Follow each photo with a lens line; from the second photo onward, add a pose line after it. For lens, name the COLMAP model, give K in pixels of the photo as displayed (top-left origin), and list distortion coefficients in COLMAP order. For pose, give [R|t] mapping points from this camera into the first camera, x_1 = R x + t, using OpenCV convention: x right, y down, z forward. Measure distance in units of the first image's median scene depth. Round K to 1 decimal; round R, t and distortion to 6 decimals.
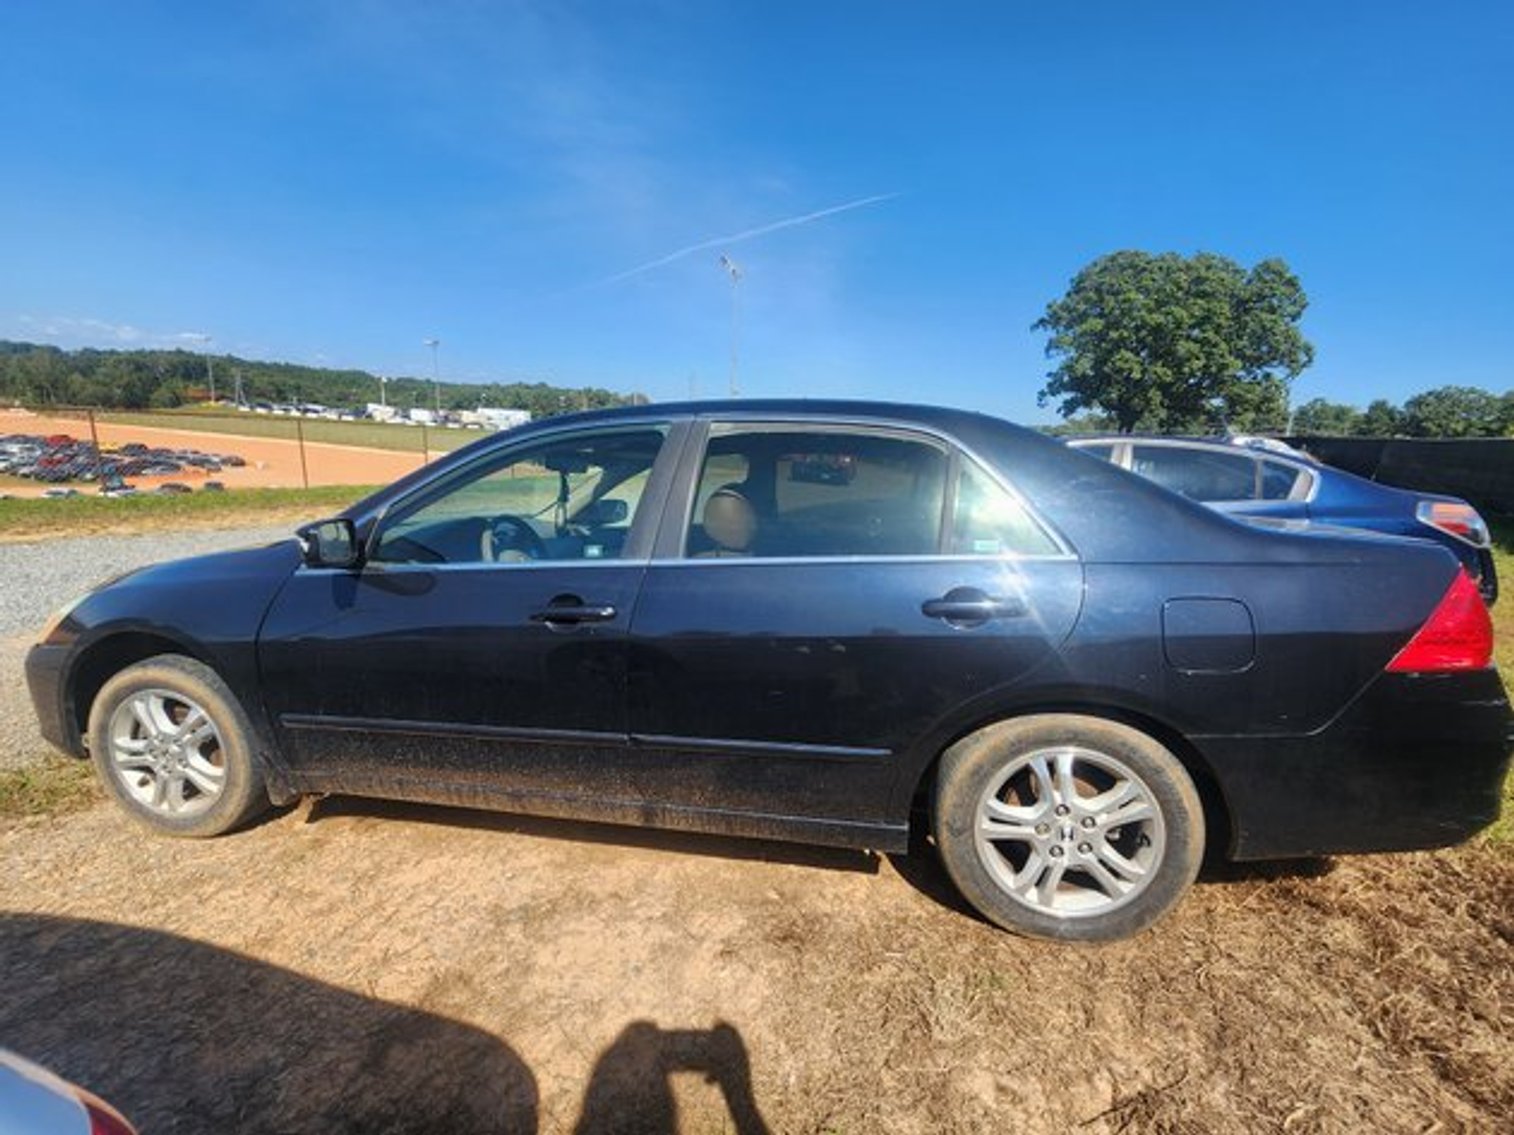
lens RADIAL K [[607.3, 0, 760.0], [0, 607.3, 570.1], [0, 0, 1]] dist [-0.003410, 0.000352]
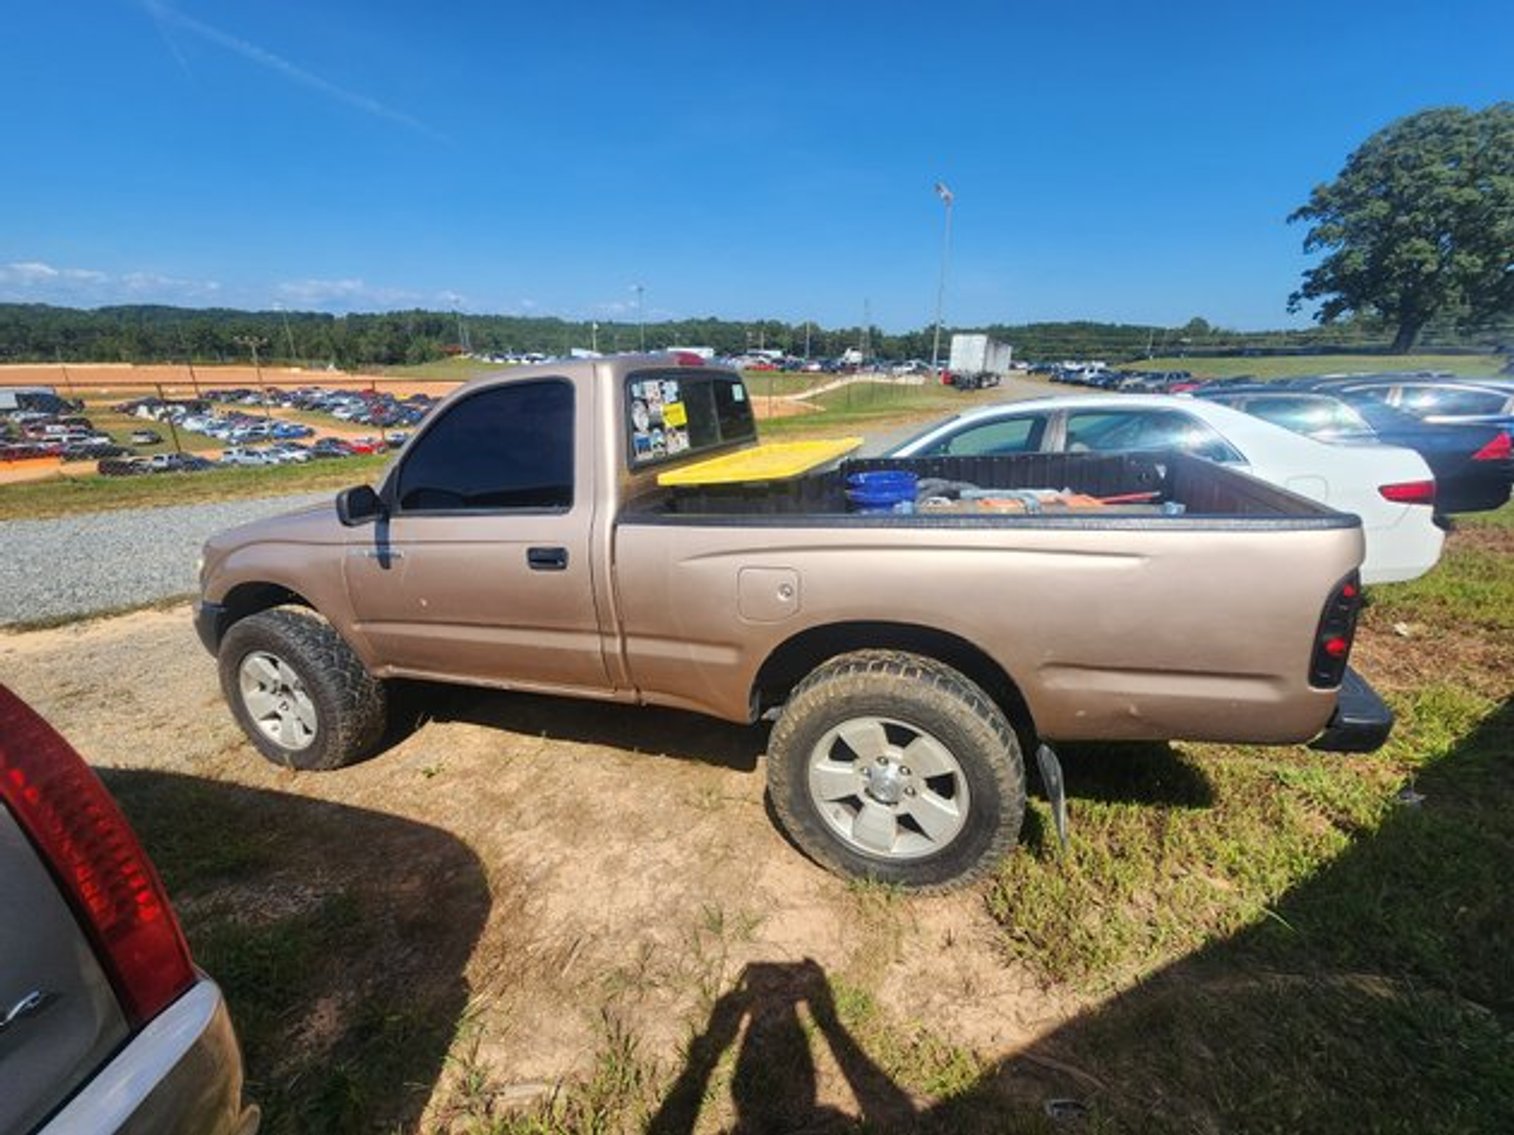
lens RADIAL K [[607.3, 0, 764.1], [0, 607.3, 566.7], [0, 0, 1]] dist [-0.003410, 0.000352]
pose [[0.967530, 0.032905, -0.250604, -0.050536], [-0.006291, 0.994317, 0.106270, 0.009990], [0.252677, -0.101243, 0.962239, -0.084706]]
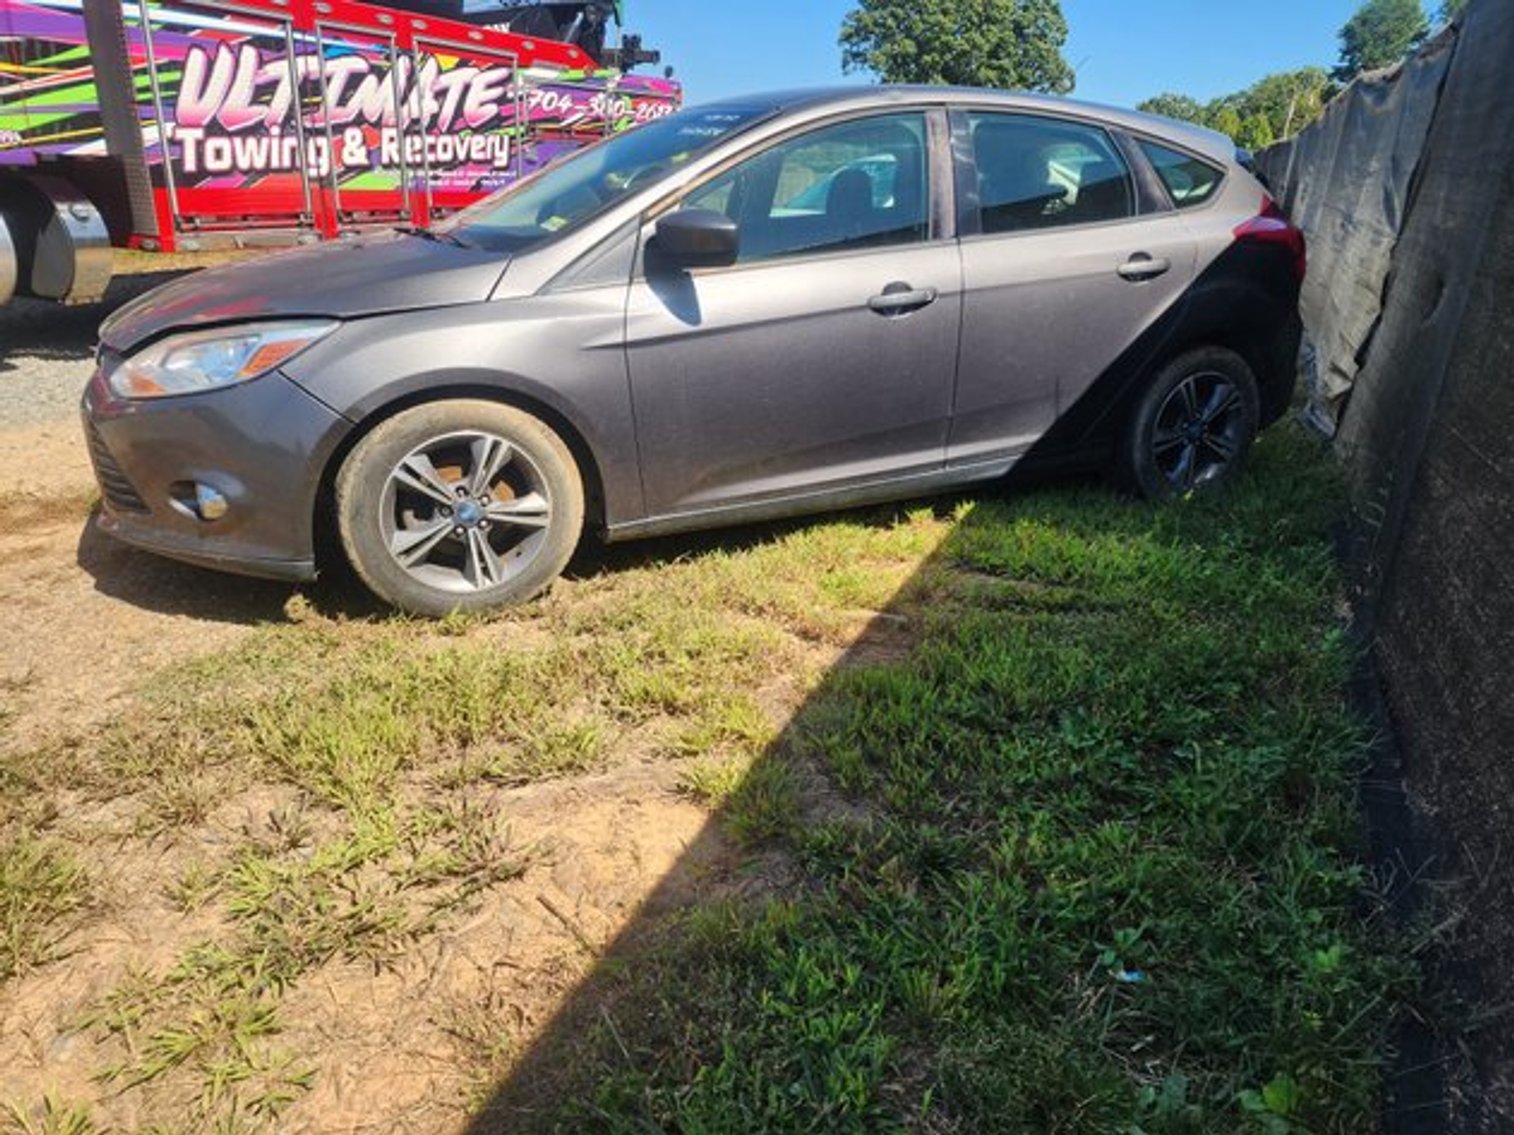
lens RADIAL K [[1043.7, 0, 751.5], [0, 1043.7, 562.4], [0, 0, 1]] dist [0.019907, -0.025289]
pose [[0.885272, -0.183861, 0.427187, -0.546829], [0.119189, 0.977552, 0.173740, 0.093879], [-0.449542, -0.102891, 0.887314, -0.485251]]
